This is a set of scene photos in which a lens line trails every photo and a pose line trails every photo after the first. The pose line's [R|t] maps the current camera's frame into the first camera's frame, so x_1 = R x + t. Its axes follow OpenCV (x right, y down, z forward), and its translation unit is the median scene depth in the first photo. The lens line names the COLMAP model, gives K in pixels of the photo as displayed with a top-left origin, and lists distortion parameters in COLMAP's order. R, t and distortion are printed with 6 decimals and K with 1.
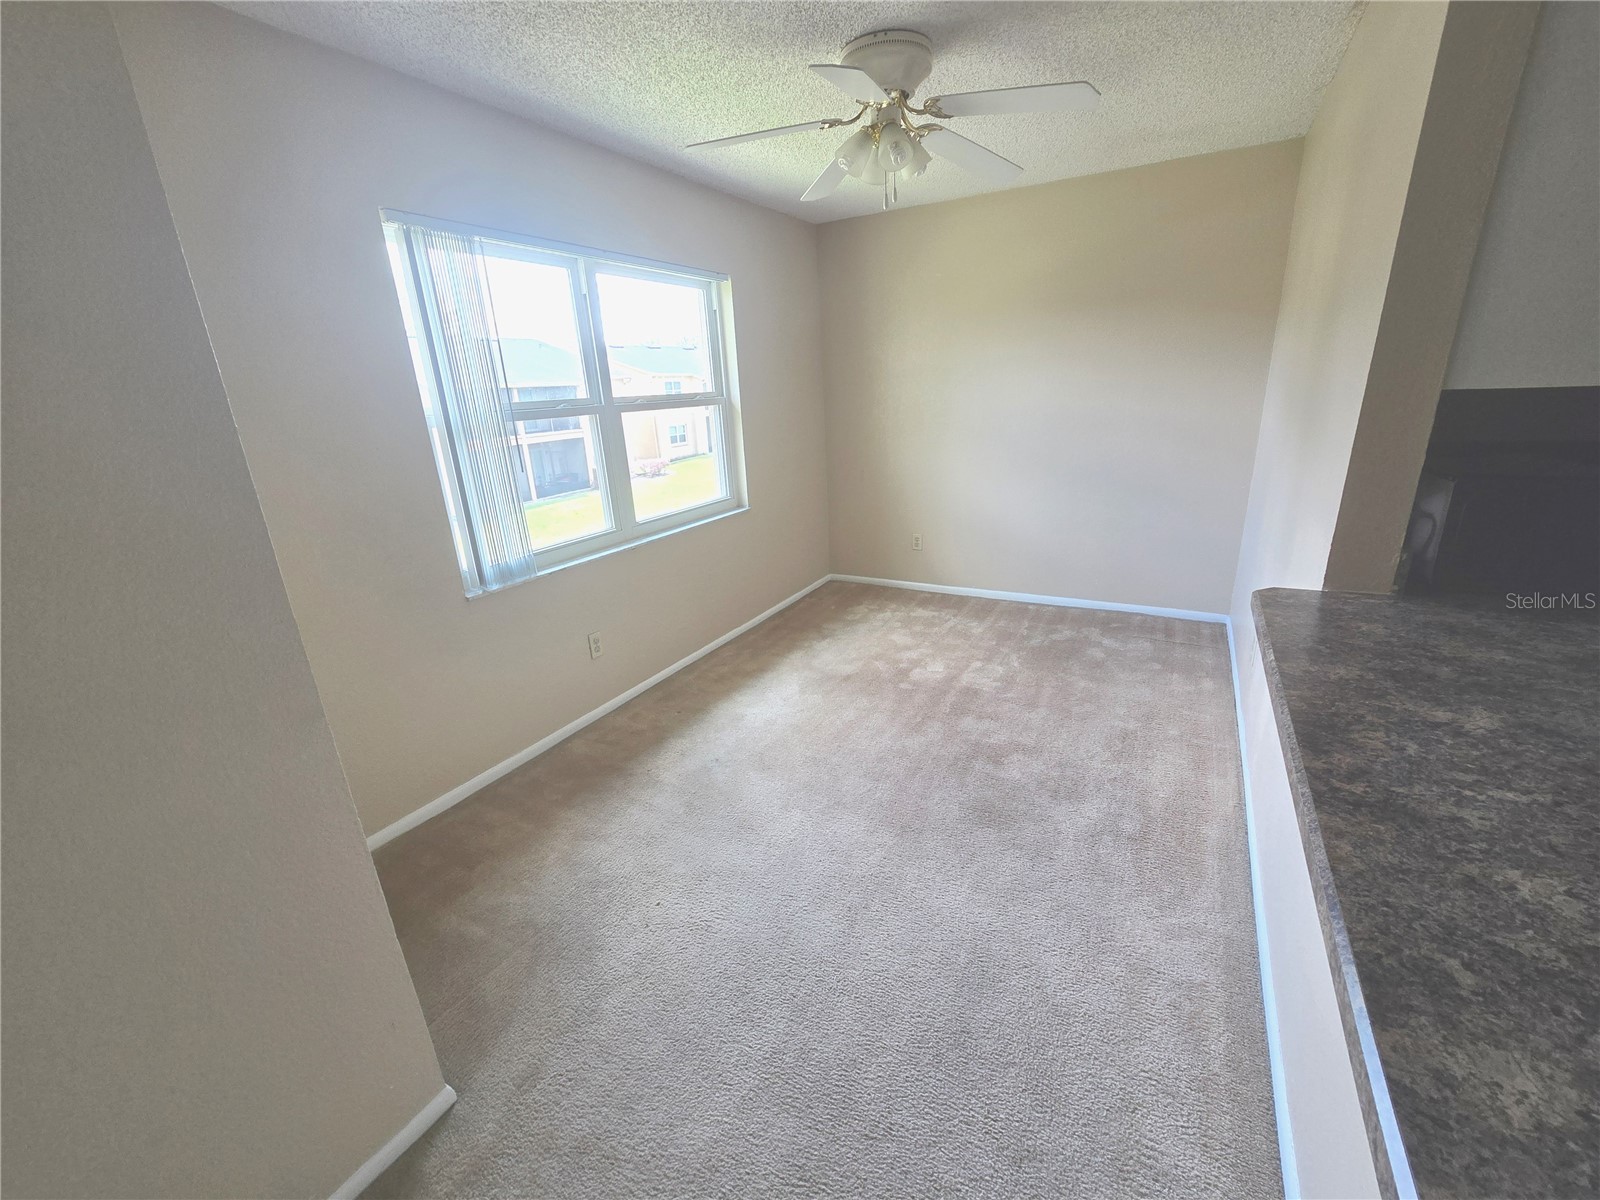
lens RADIAL K [[648.9, 0, 804.3], [0, 648.9, 600.0], [0, 0, 1]] dist [-0.012312, -0.000276]
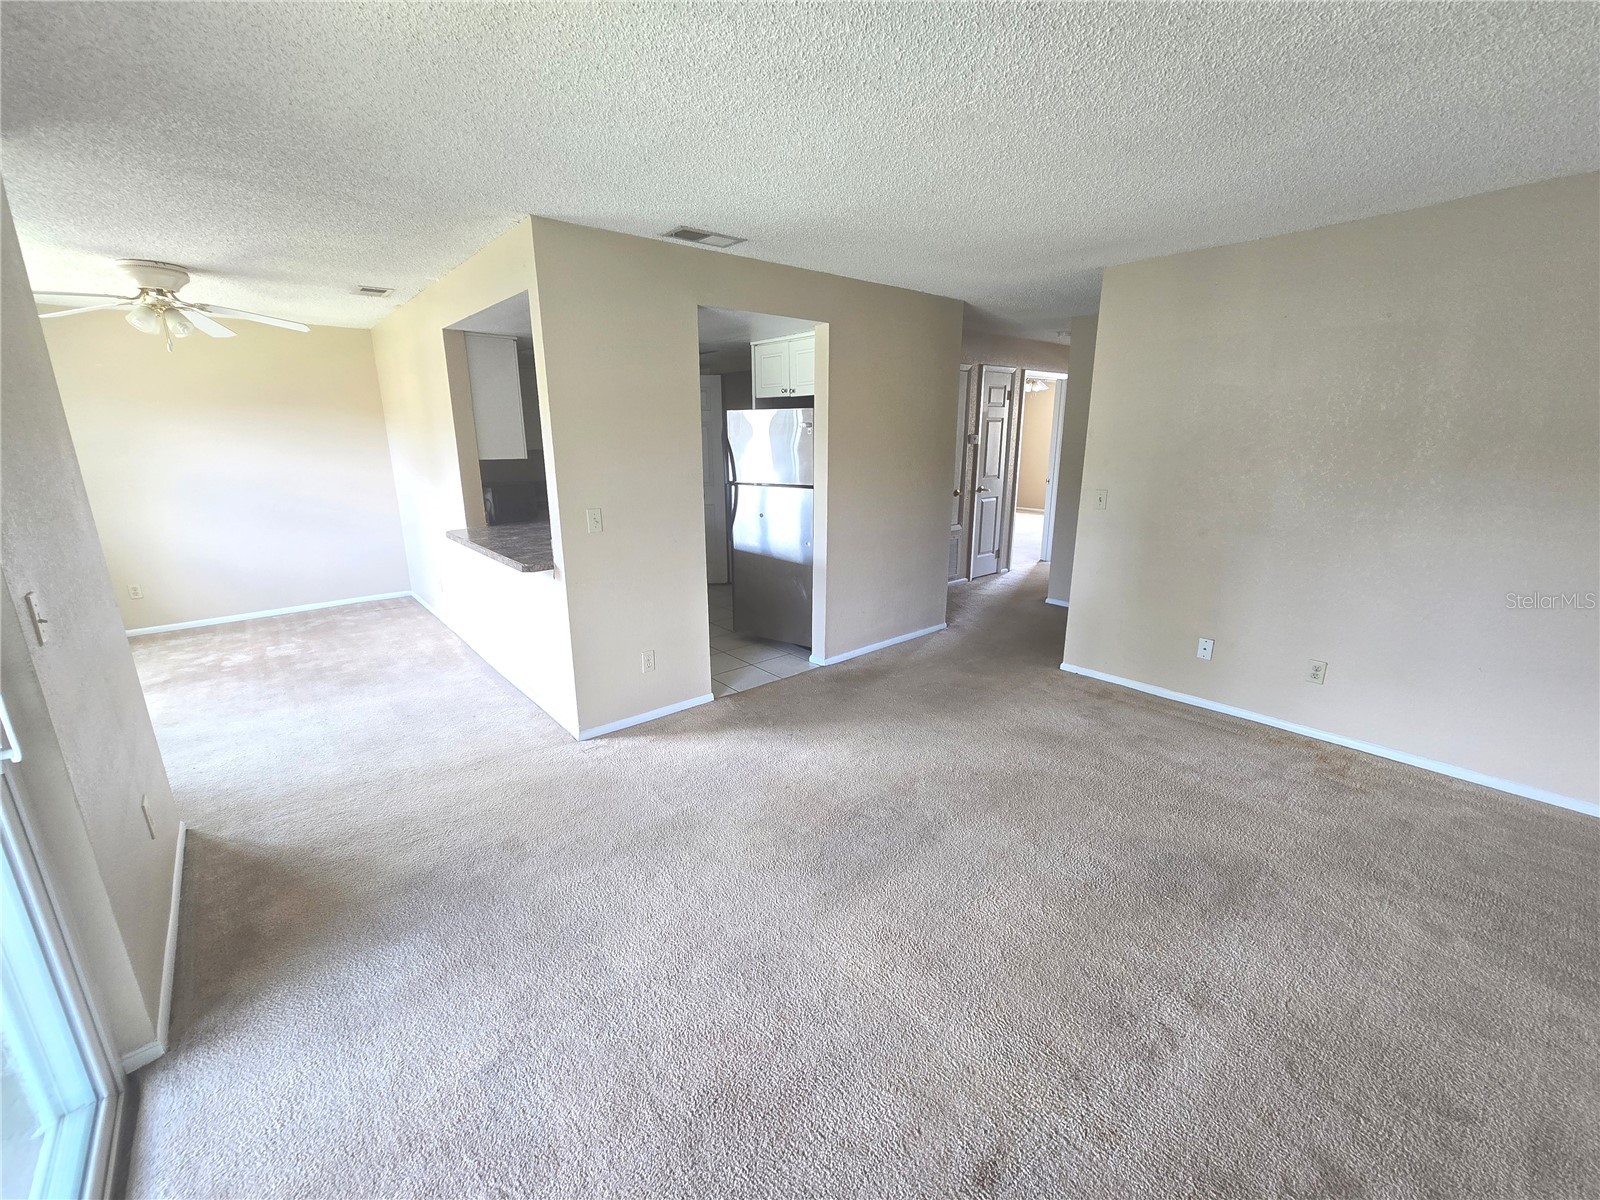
lens RADIAL K [[648.9, 0, 801.1], [0, 648.9, 600.0], [0, 0, 1]] dist [-0.012312, -0.000276]
pose [[0.331741, -0.192141, 0.923596, -0.726267], [0.281954, 0.954482, 0.097293, 0.219248], [-0.900250, 0.228136, 0.370816, -0.681133]]
